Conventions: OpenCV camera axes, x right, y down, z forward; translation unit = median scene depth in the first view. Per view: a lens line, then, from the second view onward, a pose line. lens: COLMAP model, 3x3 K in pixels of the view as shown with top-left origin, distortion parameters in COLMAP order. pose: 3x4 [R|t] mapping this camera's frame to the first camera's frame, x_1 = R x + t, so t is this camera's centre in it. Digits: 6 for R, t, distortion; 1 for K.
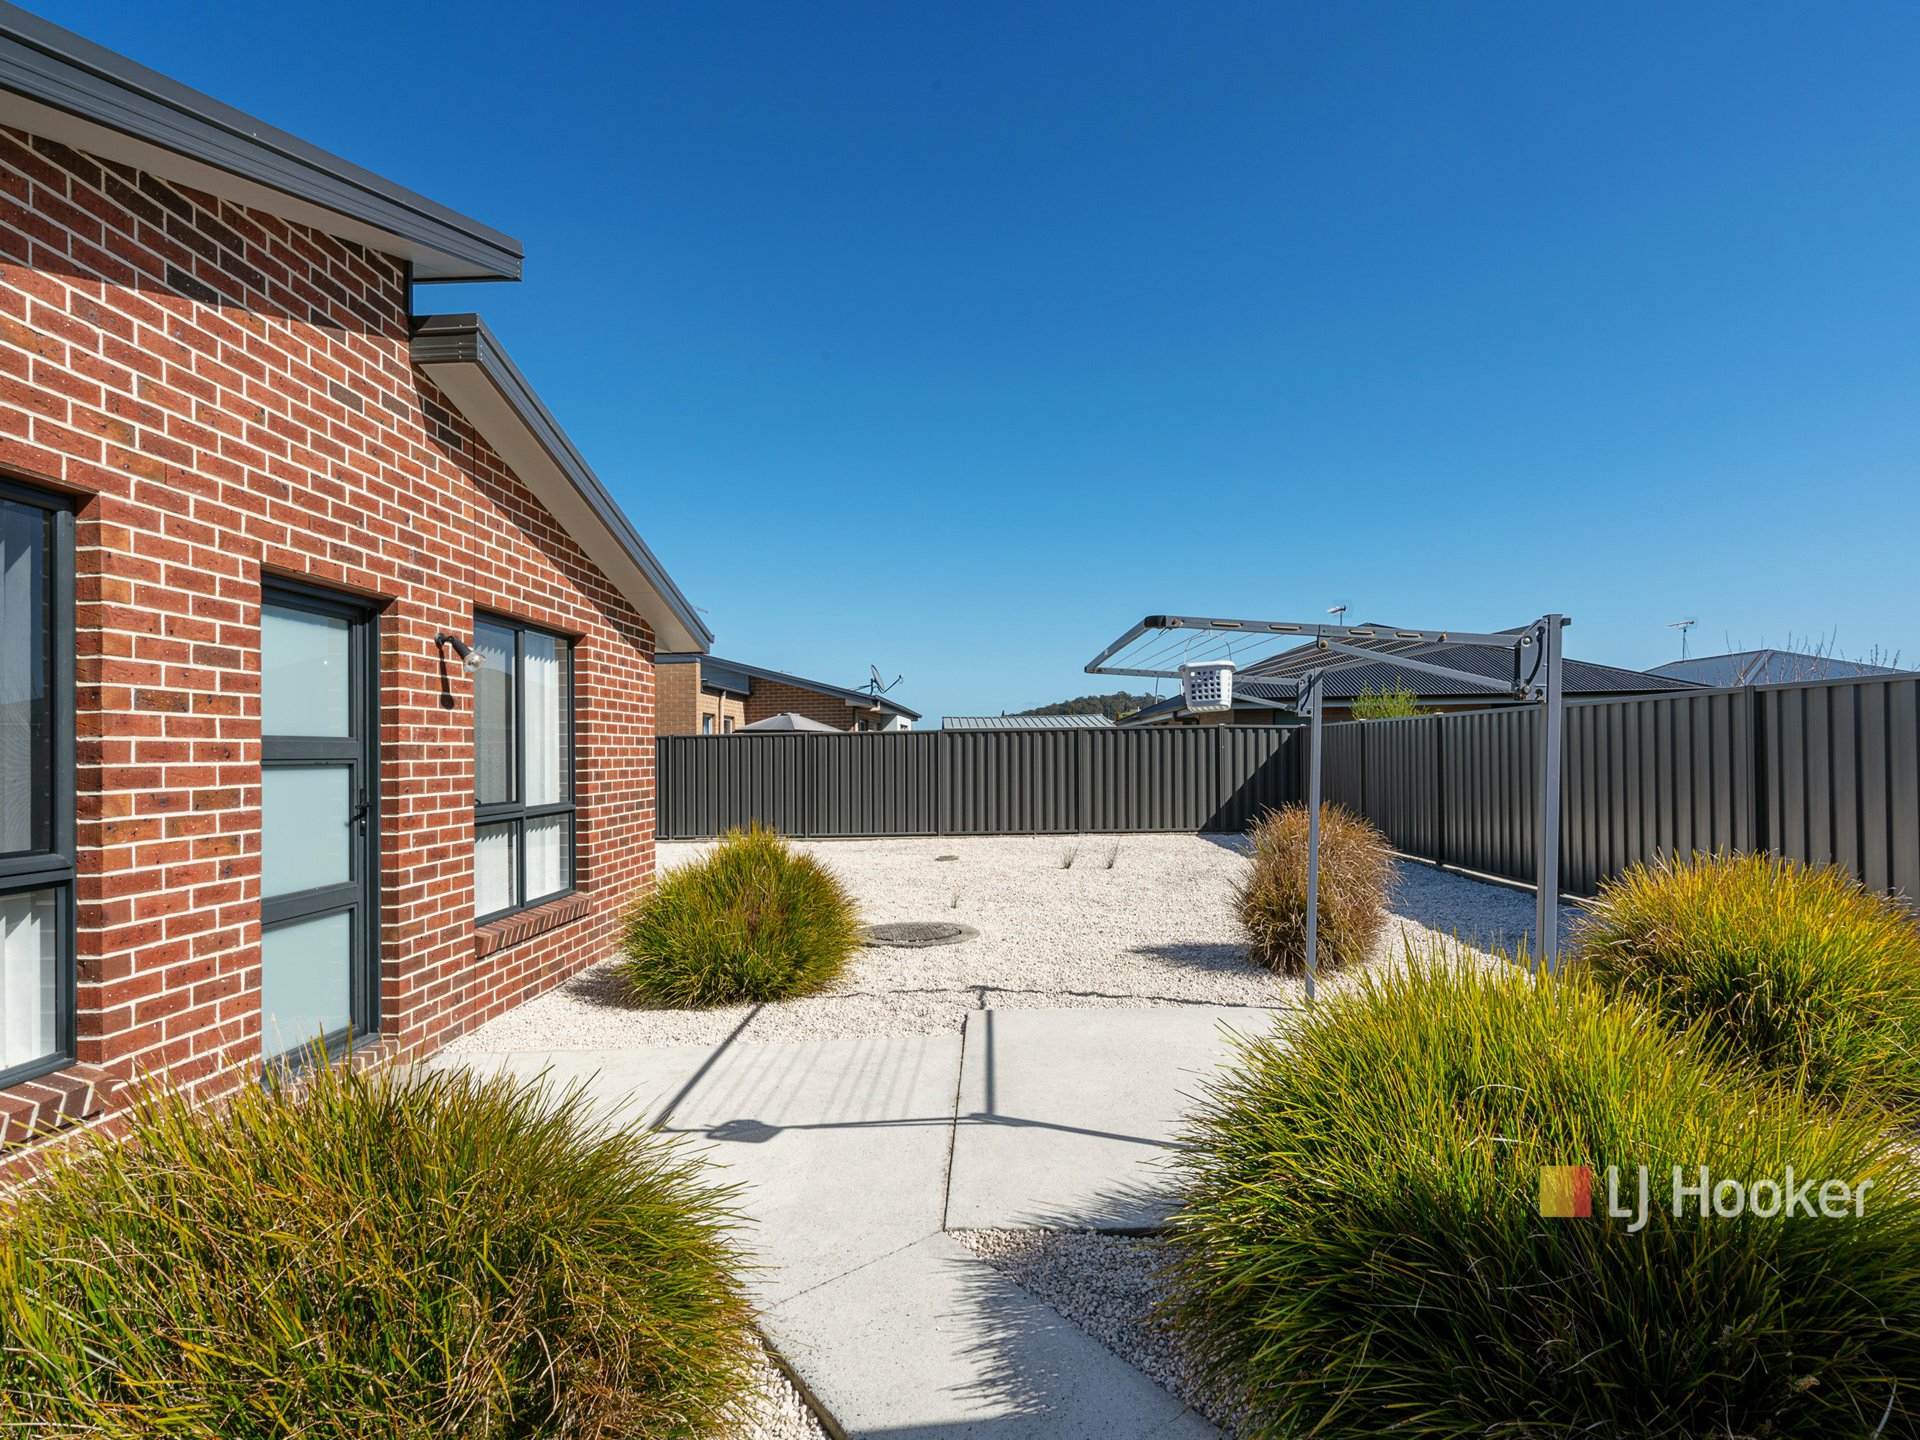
lens RADIAL K [[960.8, 0, 976.7], [0, 960.8, 726.3], [0, 0, 1]] dist [-0.002015, -0.000913]
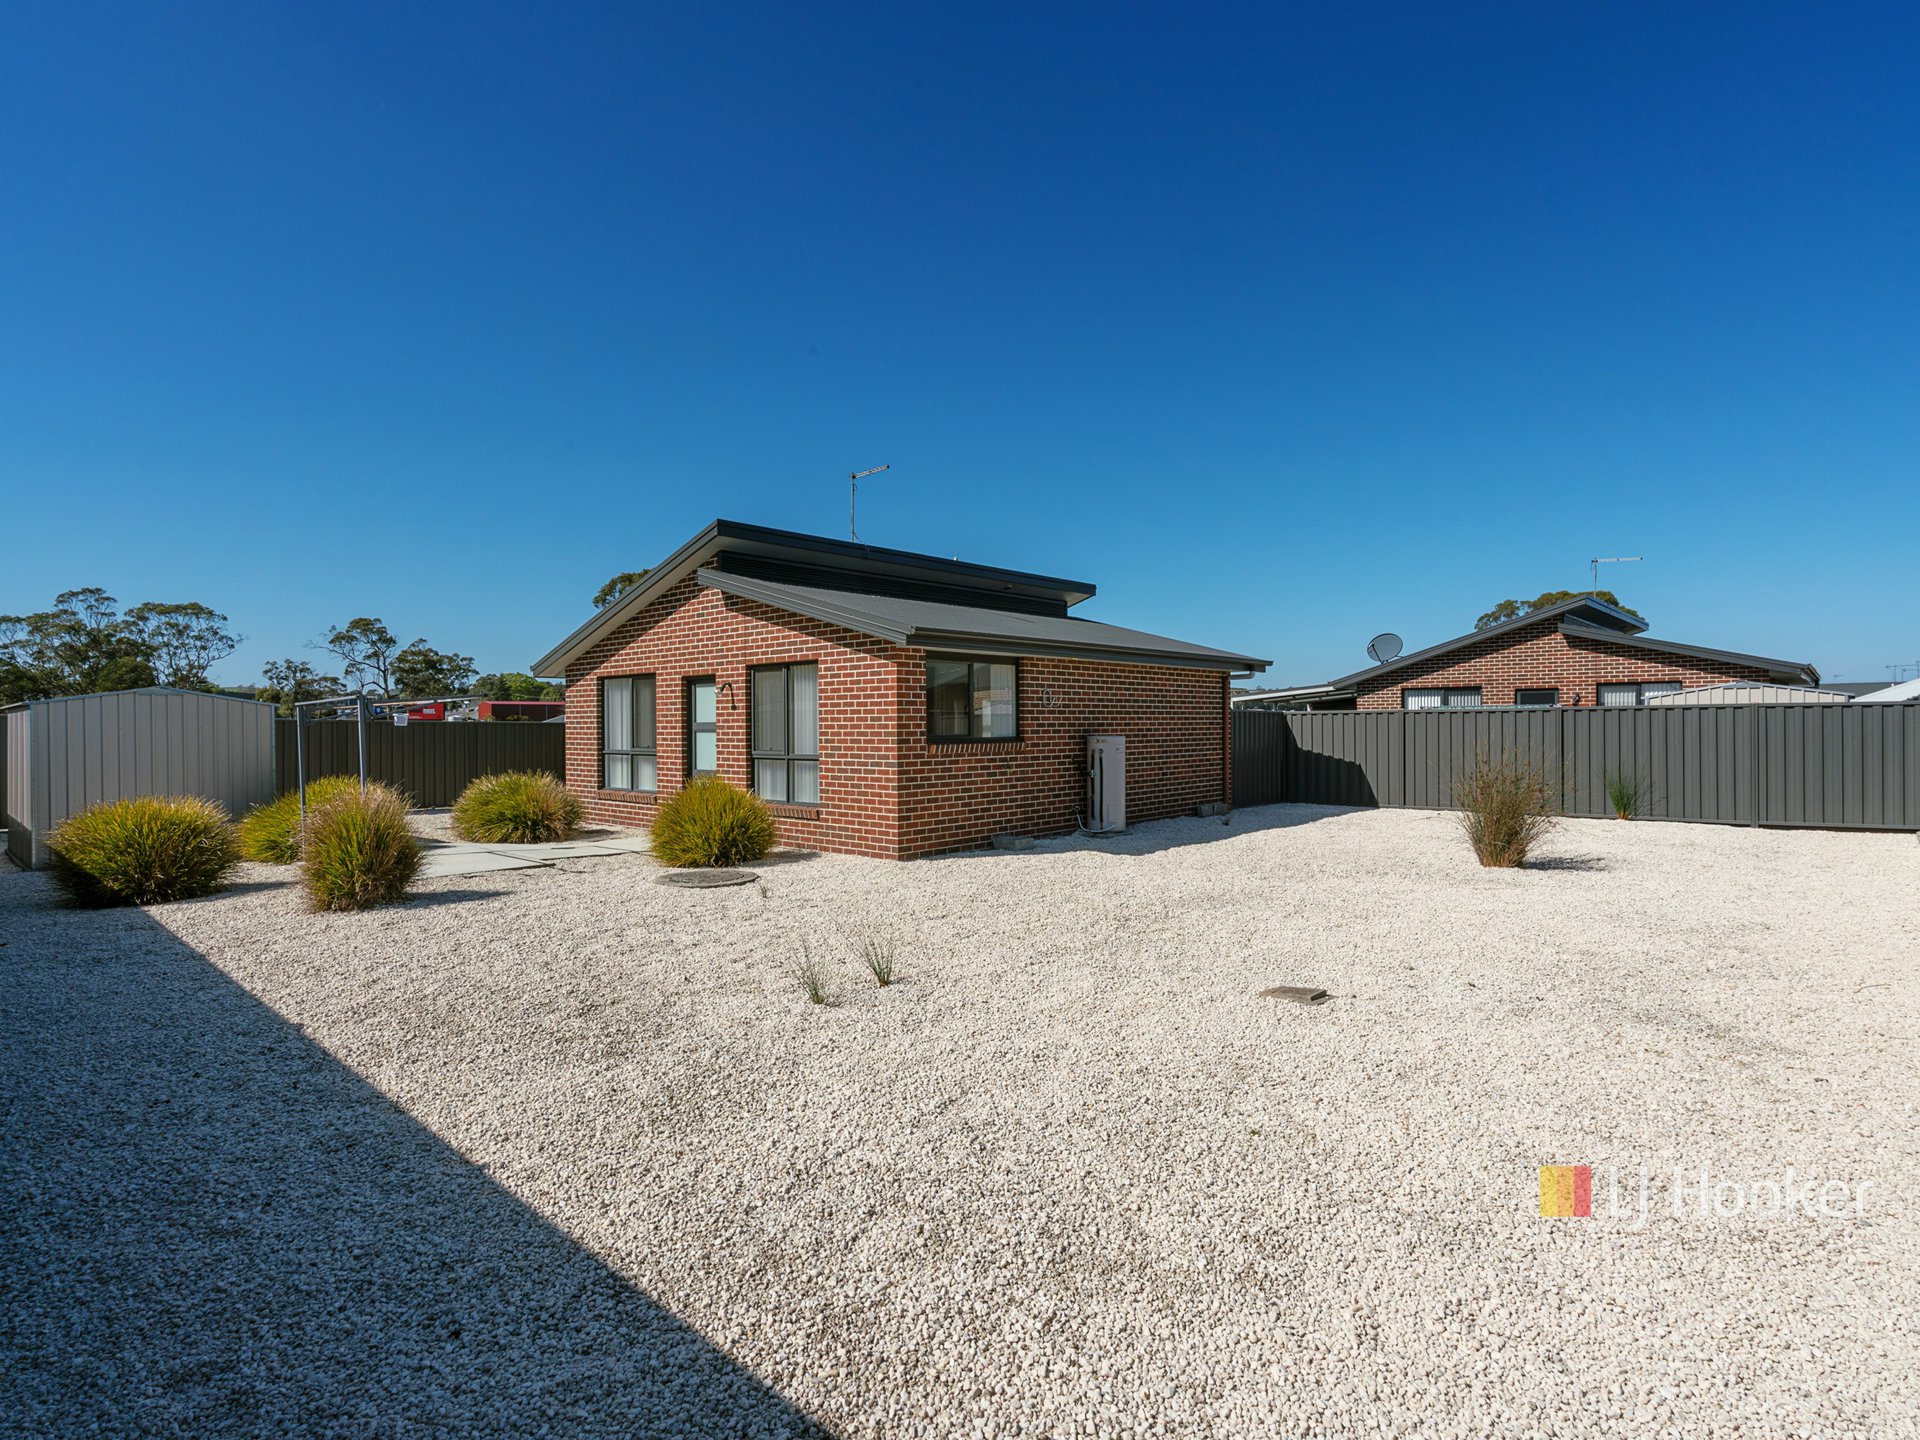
lens RADIAL K [[960.8, 0, 976.7], [0, 960.8, 726.3], [0, 0, 1]] dist [-0.002015, -0.000913]
pose [[-0.670306, 0.002087, -0.742082, 0.886452], [0.020112, 0.999680, -0.015355, 0.073477], [0.741812, -0.025217, -0.670133, 3.094799]]
